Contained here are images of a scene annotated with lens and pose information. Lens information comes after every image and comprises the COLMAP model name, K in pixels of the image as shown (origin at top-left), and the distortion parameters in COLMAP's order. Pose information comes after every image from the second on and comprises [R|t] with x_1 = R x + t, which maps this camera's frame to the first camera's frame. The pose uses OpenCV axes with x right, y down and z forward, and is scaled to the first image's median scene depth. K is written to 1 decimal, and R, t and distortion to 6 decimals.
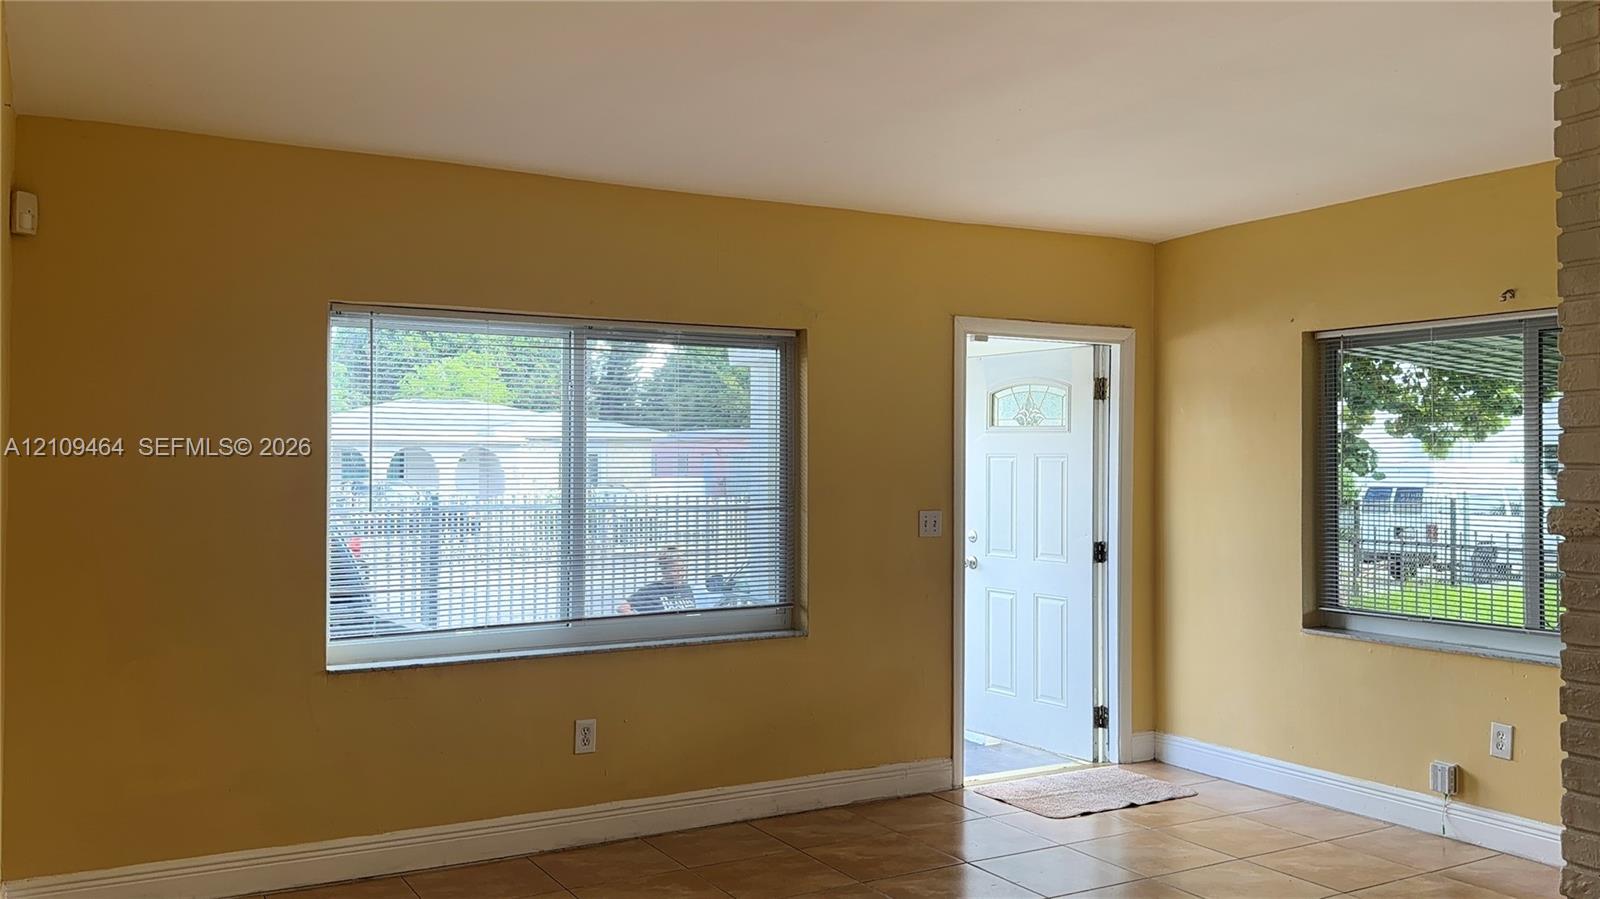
lens RADIAL K [[1305.3, 0, 809.8], [0, 1305.3, 471.1], [0, 0, 1]] dist [0.205076, -0.450491]
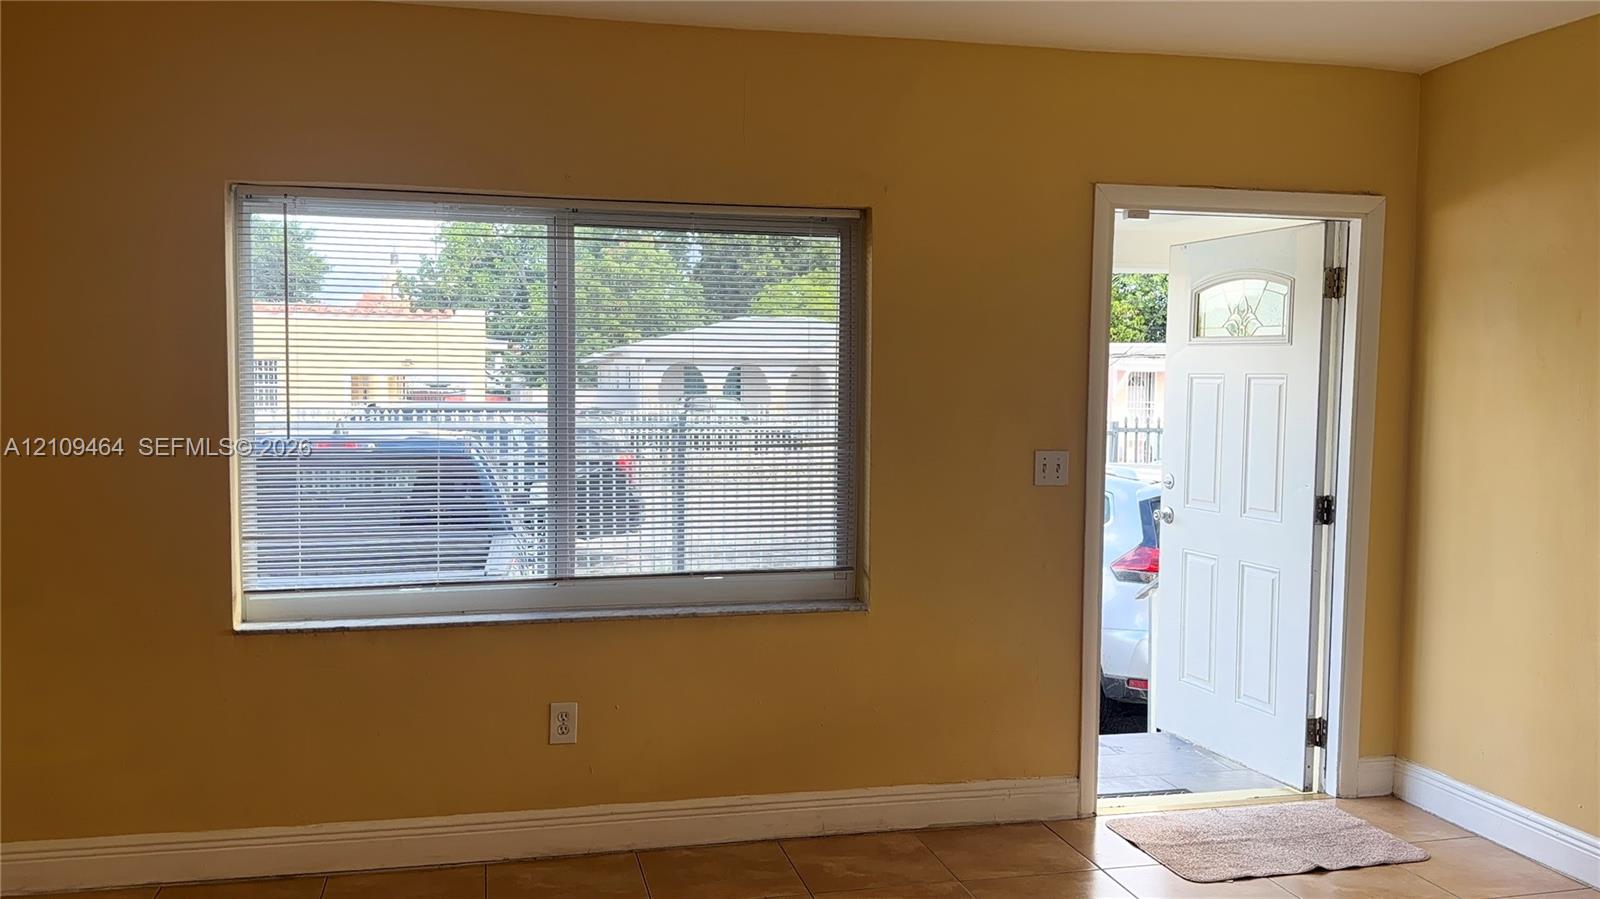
lens RADIAL K [[1305.3, 0, 809.8], [0, 1305.3, 471.1], [0, 0, 1]] dist [0.205076, -0.450491]
pose [[0.959459, 0.026234, -0.280623, 0.170958], [-0.008447, 0.997888, 0.064406, -0.005087], [0.281720, -0.059424, 0.957655, 0.243941]]
